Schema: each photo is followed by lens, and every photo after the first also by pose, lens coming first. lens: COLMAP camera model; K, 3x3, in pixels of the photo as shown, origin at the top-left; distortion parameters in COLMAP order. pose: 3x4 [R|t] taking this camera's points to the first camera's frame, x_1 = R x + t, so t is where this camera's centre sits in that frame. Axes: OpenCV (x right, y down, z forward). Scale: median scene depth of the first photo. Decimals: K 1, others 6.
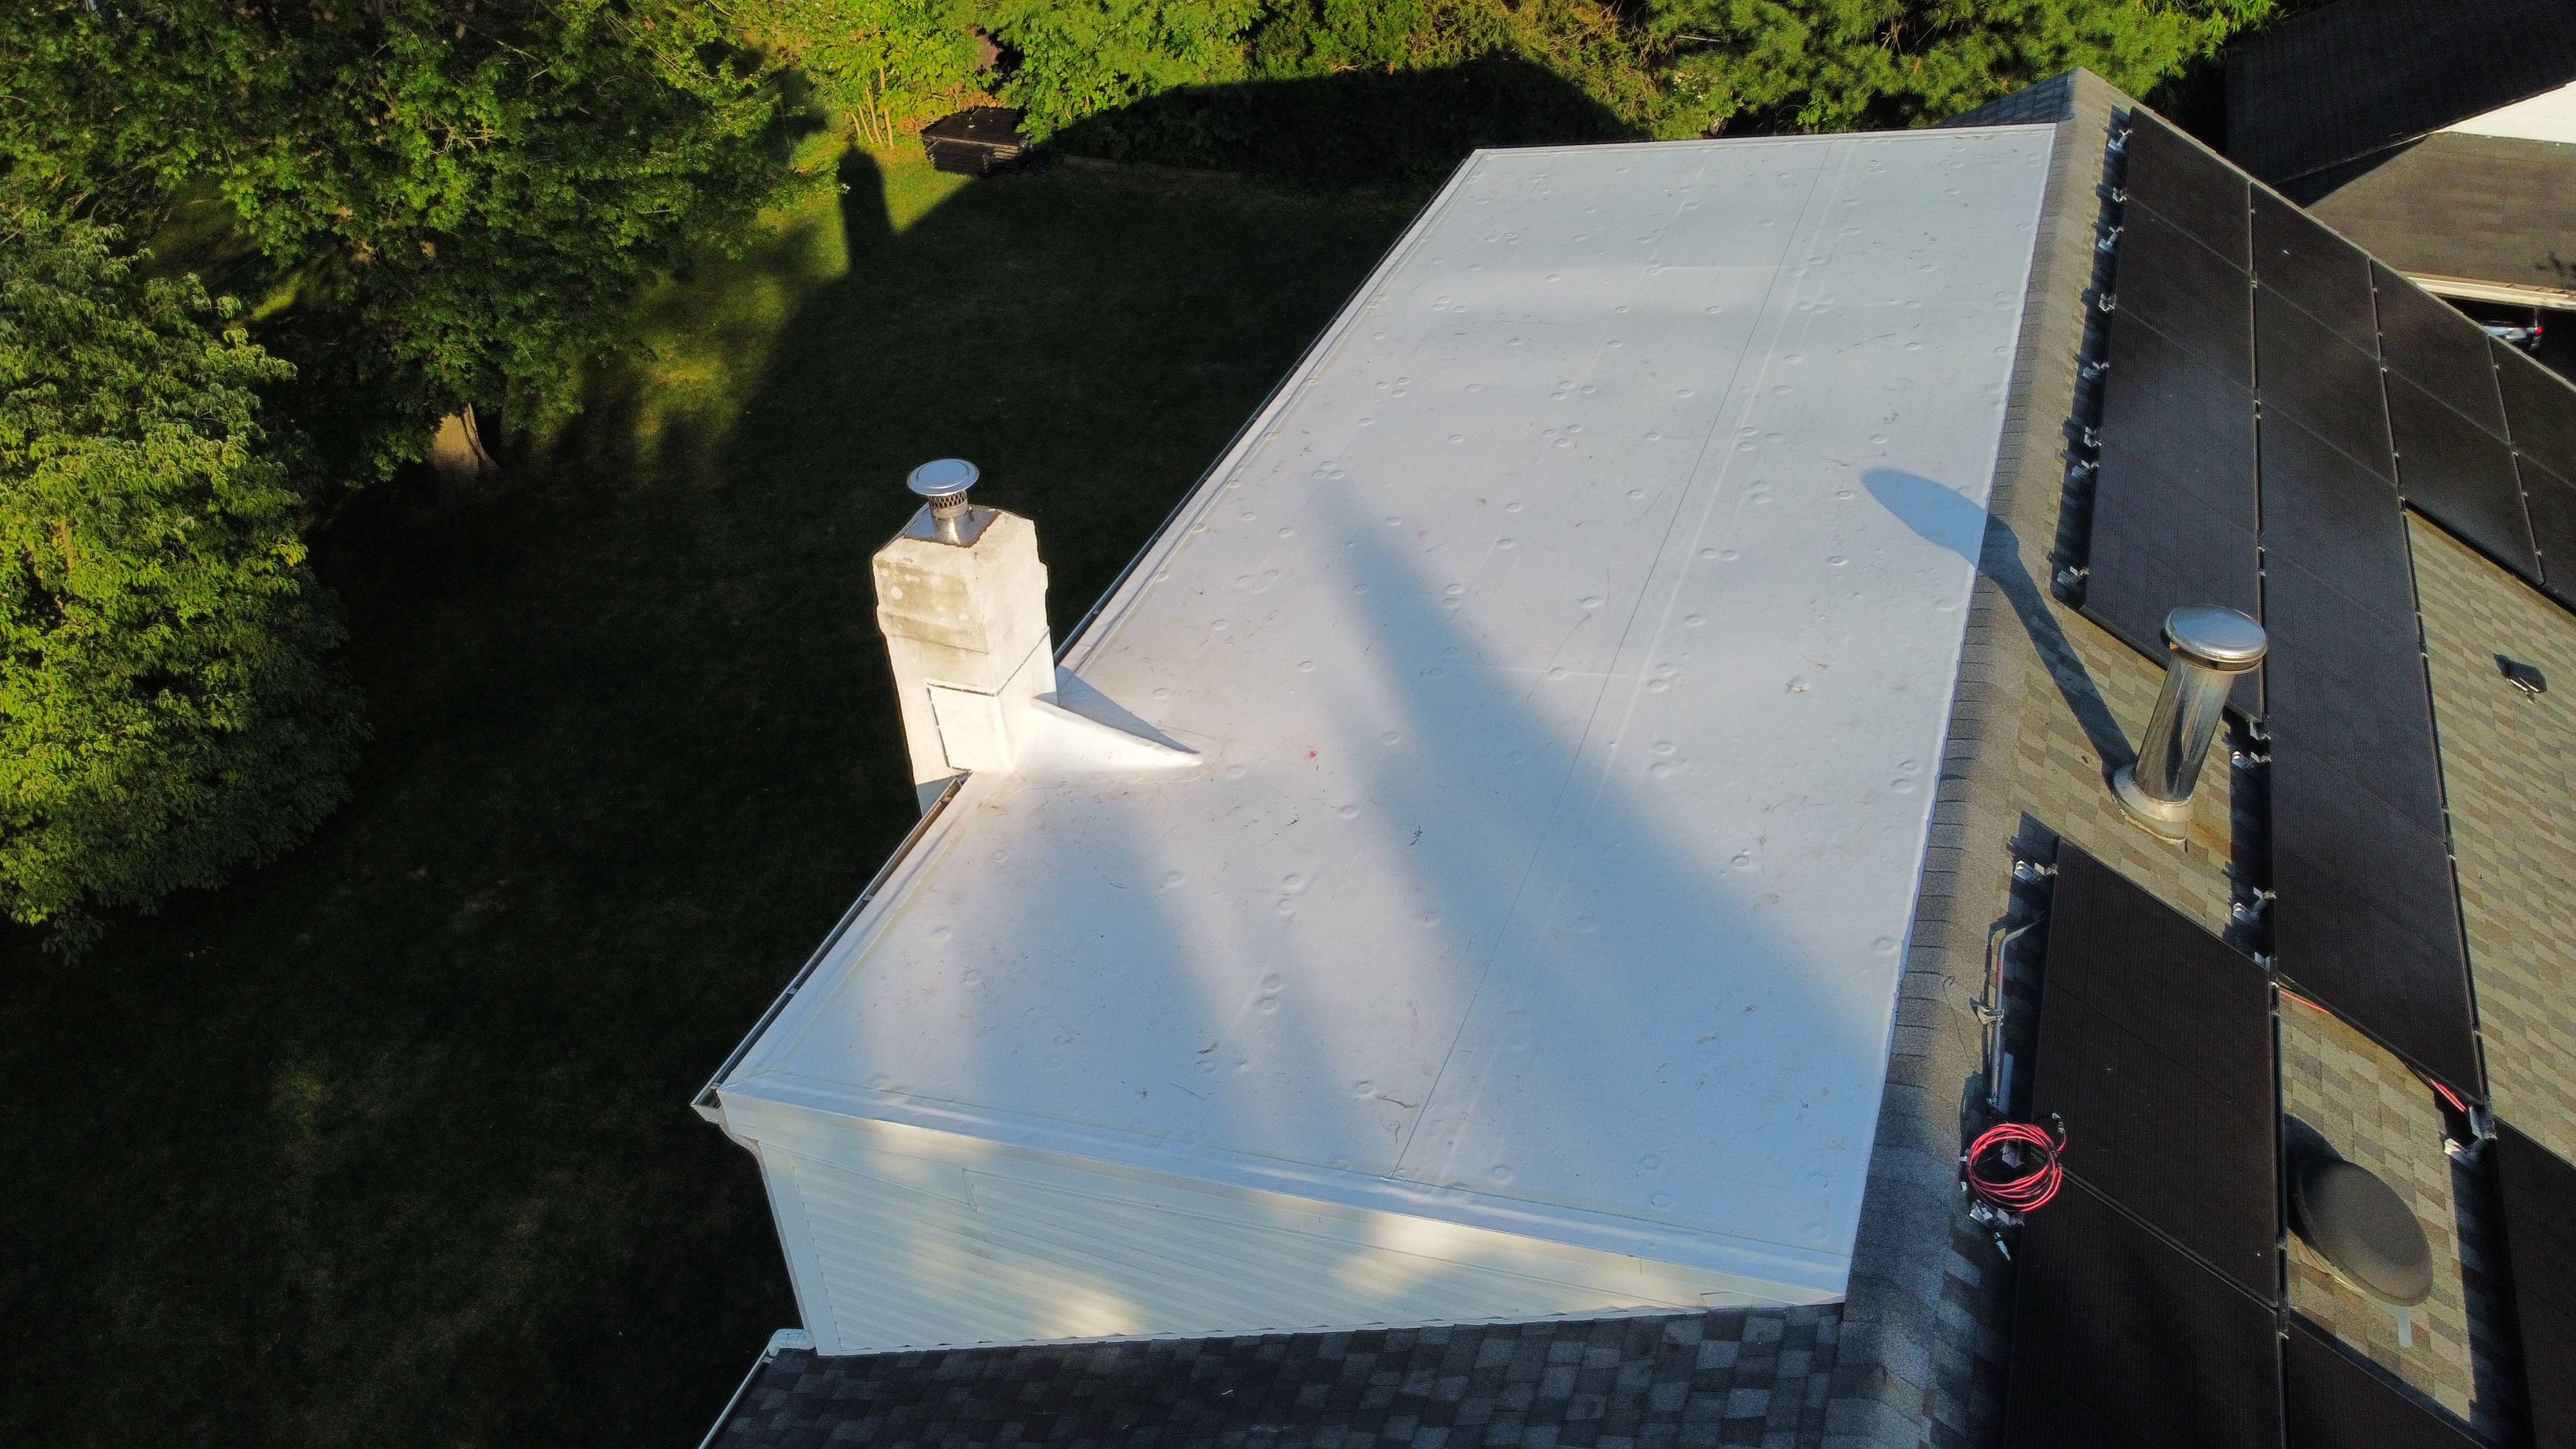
lens RADIAL K [[1941.6, 0, 1286.2], [0, 1941.6, 730.2], [0, 0, 1]] dist [0.009760, -0.010035]
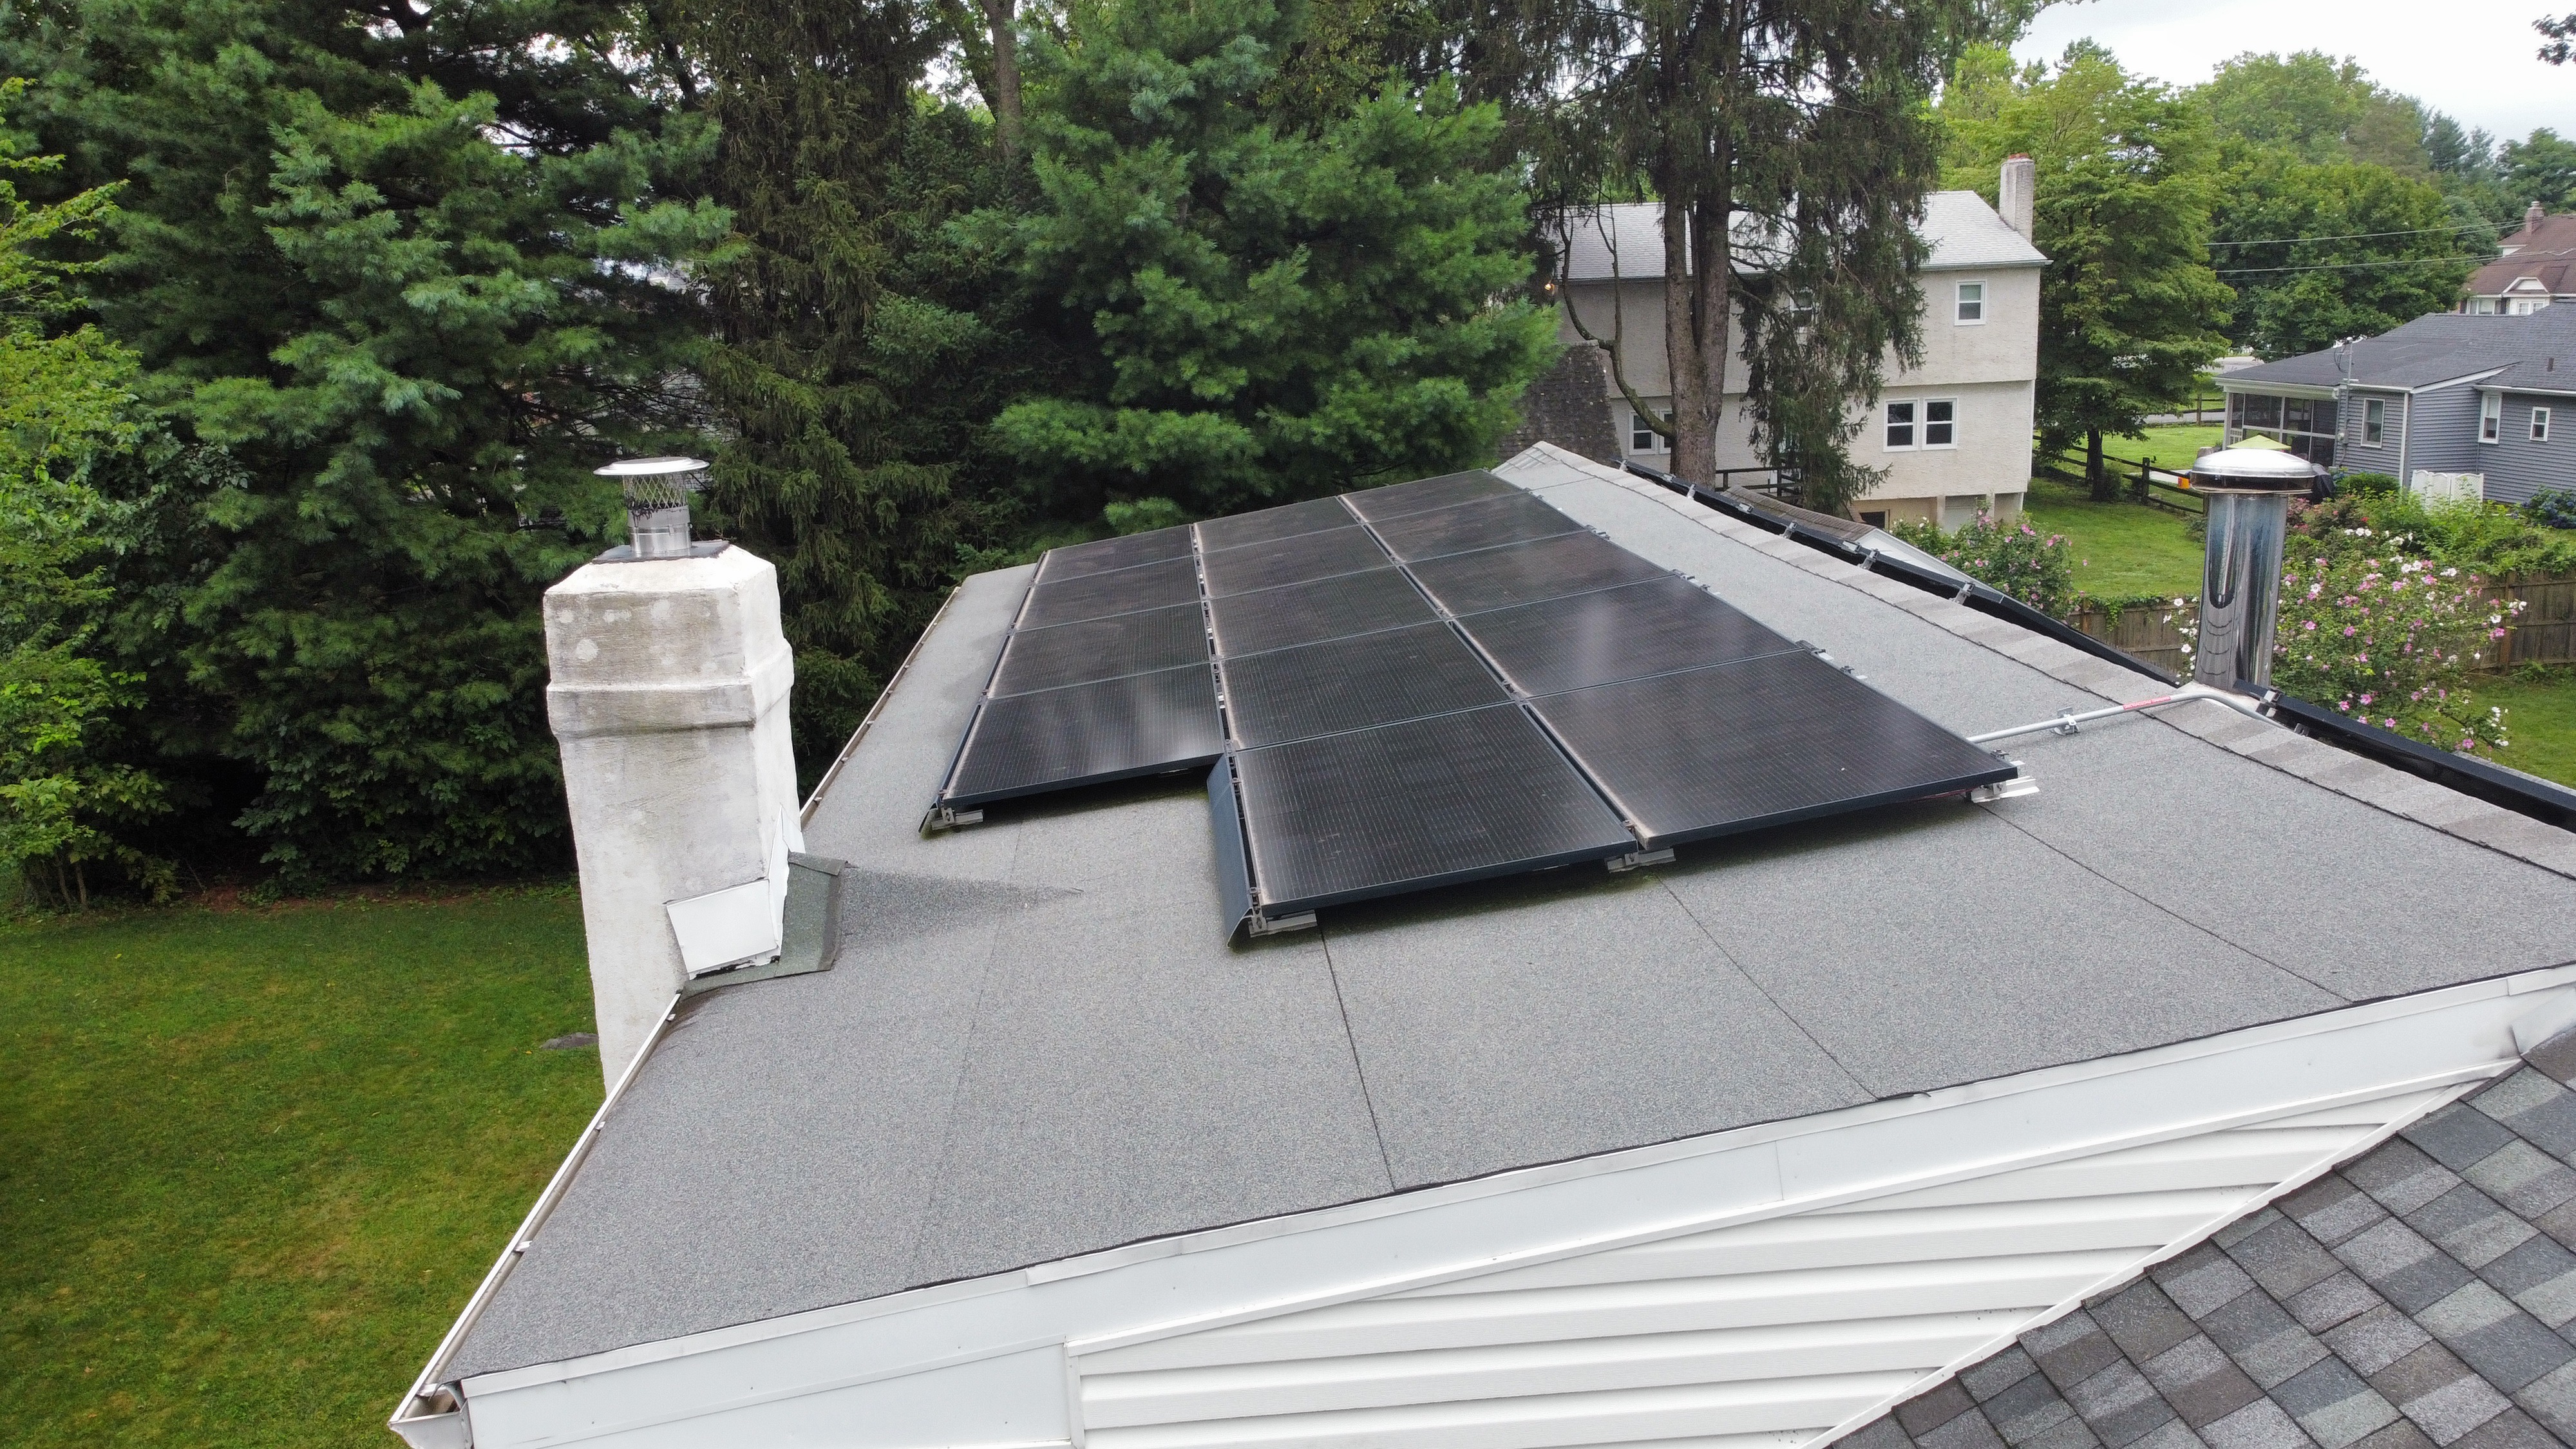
lens RADIAL K [[1941.6, 0, 1286.2], [0, 1941.6, 730.2], [0, 0, 1]] dist [0.009760, -0.010035]
pose [[0.910087, -0.091688, 0.404148, -0.248149], [0.253045, 0.895257, -0.366719, 0.233911], [-0.328193, 0.436013, 0.837963, 0.414790]]
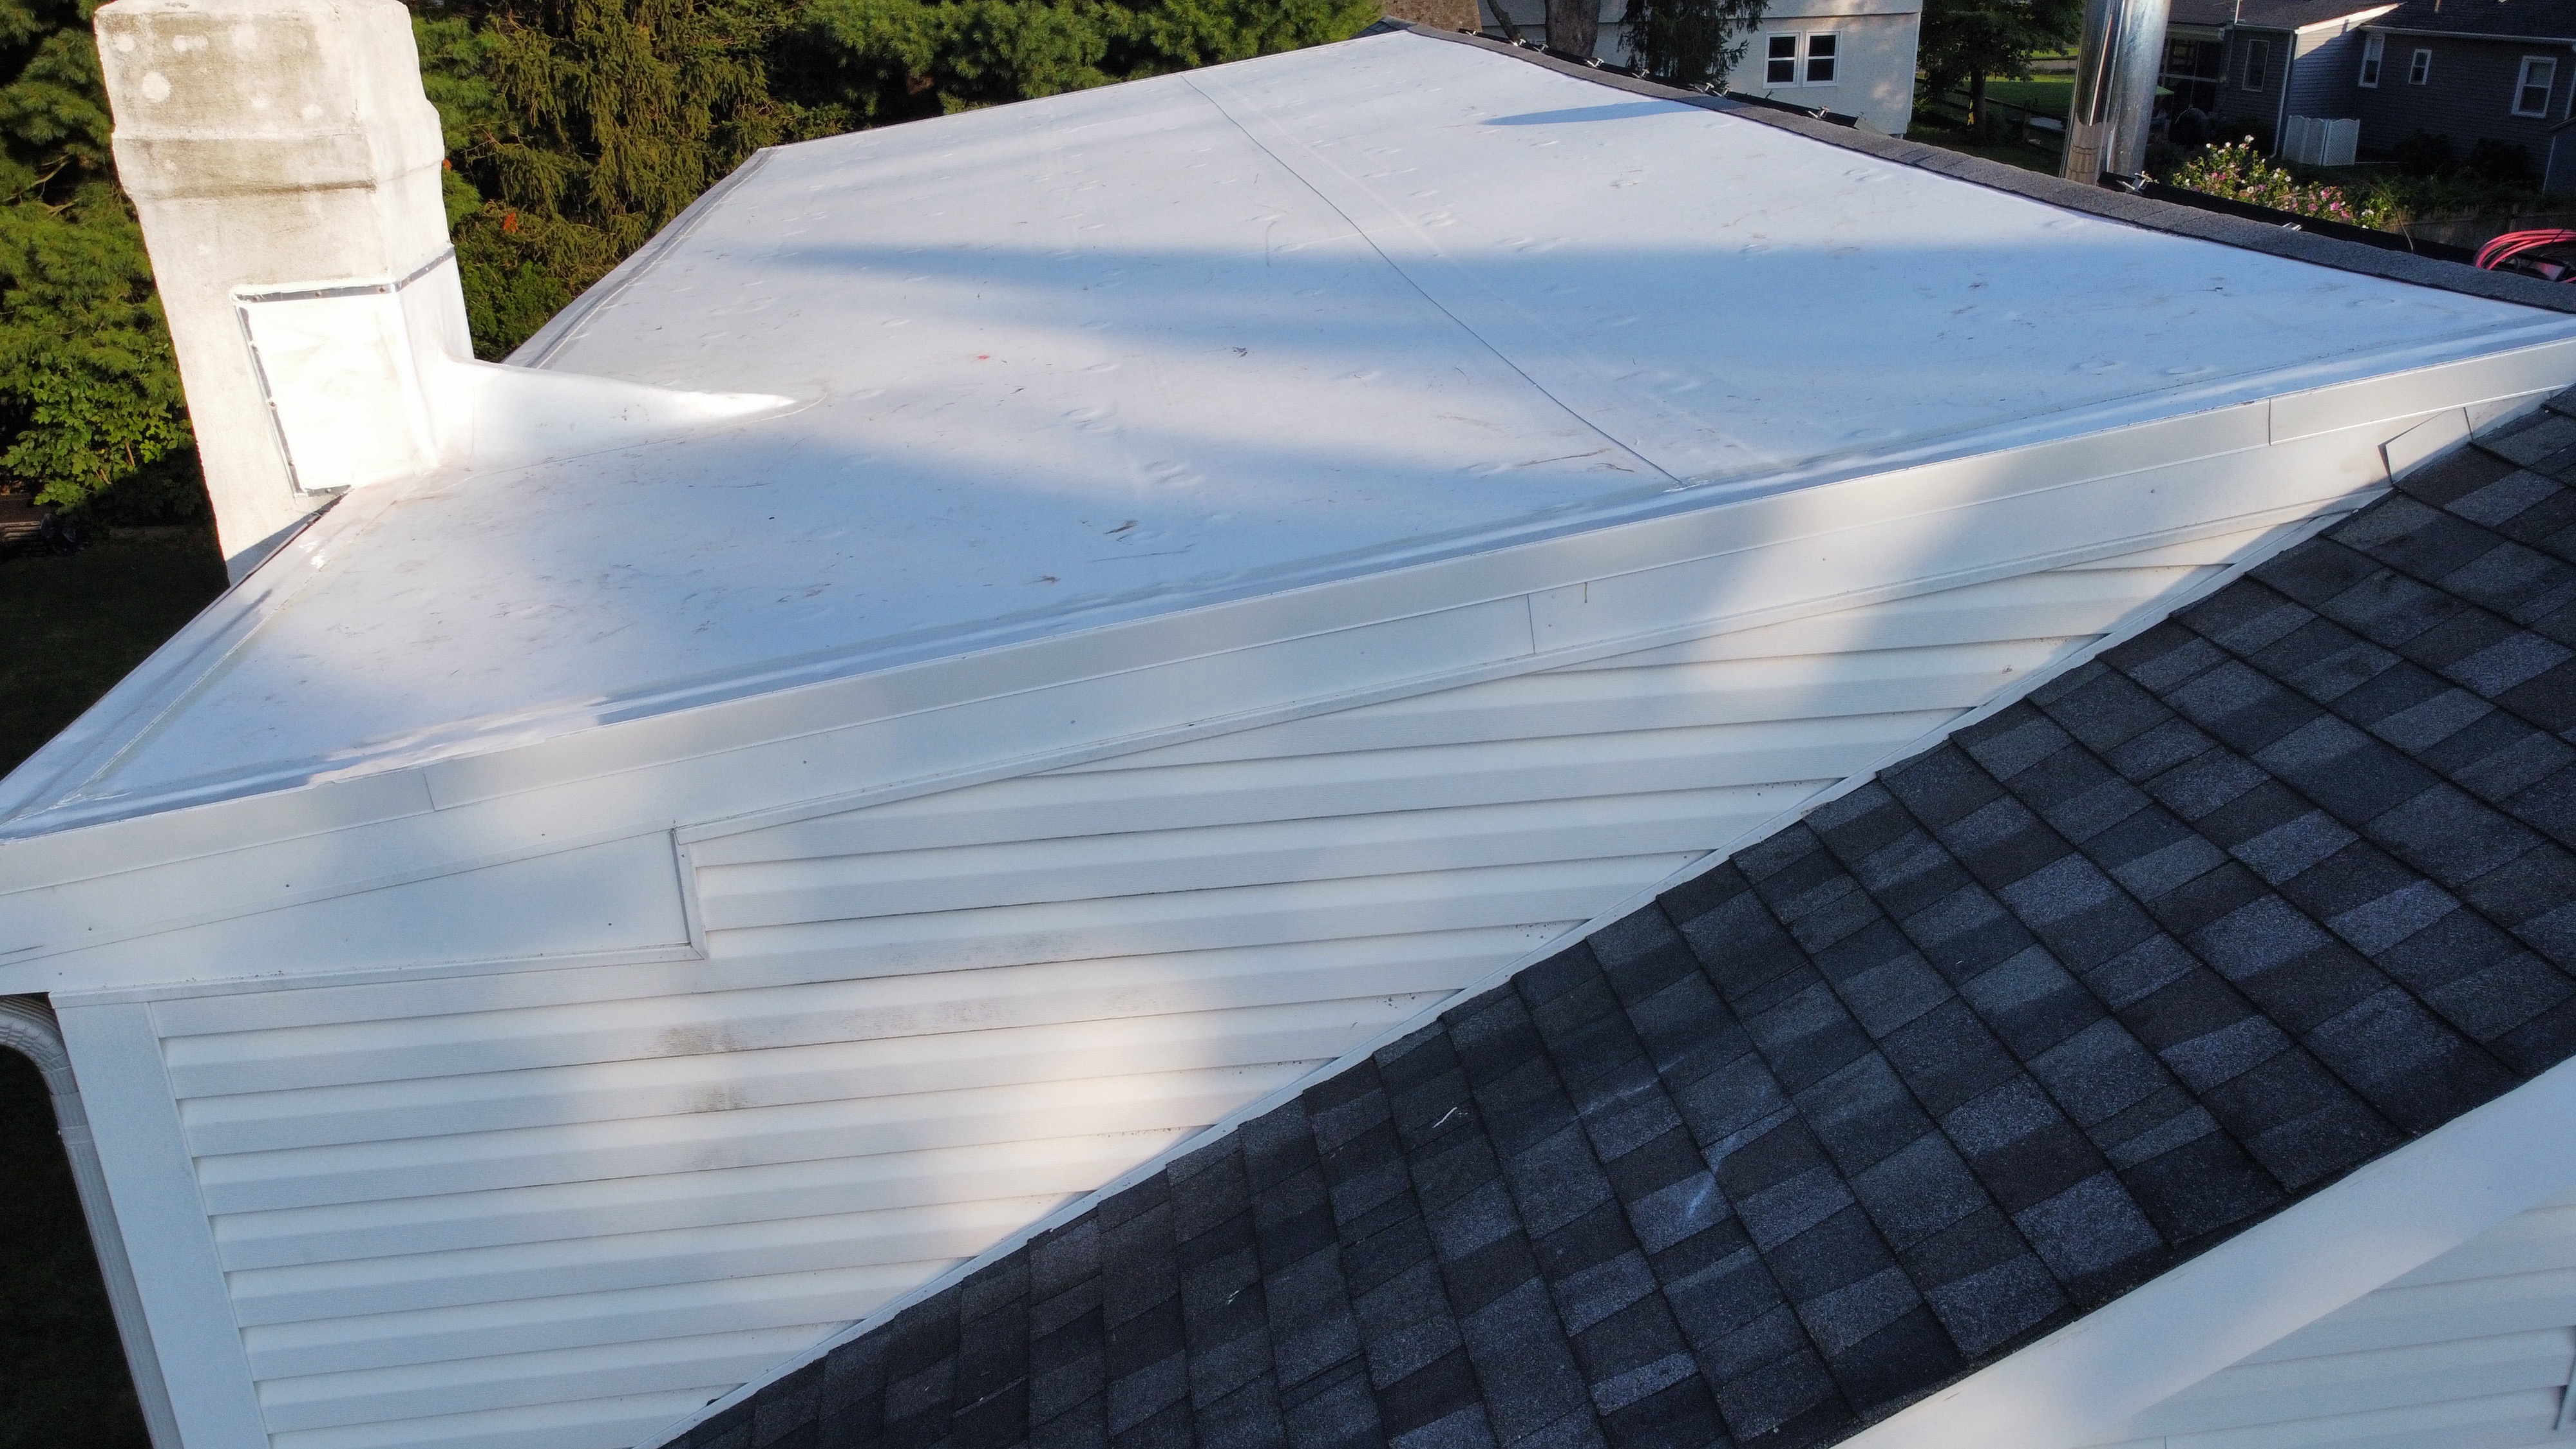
lens RADIAL K [[1941.6, 0, 1286.2], [0, 1941.6, 730.2], [0, 0, 1]] dist [0.009760, -0.010035]
pose [[0.882517, -0.165818, 0.440076, -0.189833], [0.274341, 0.941576, -0.195376, 0.266642], [-0.381969, 0.293154, 0.876448, 0.484971]]
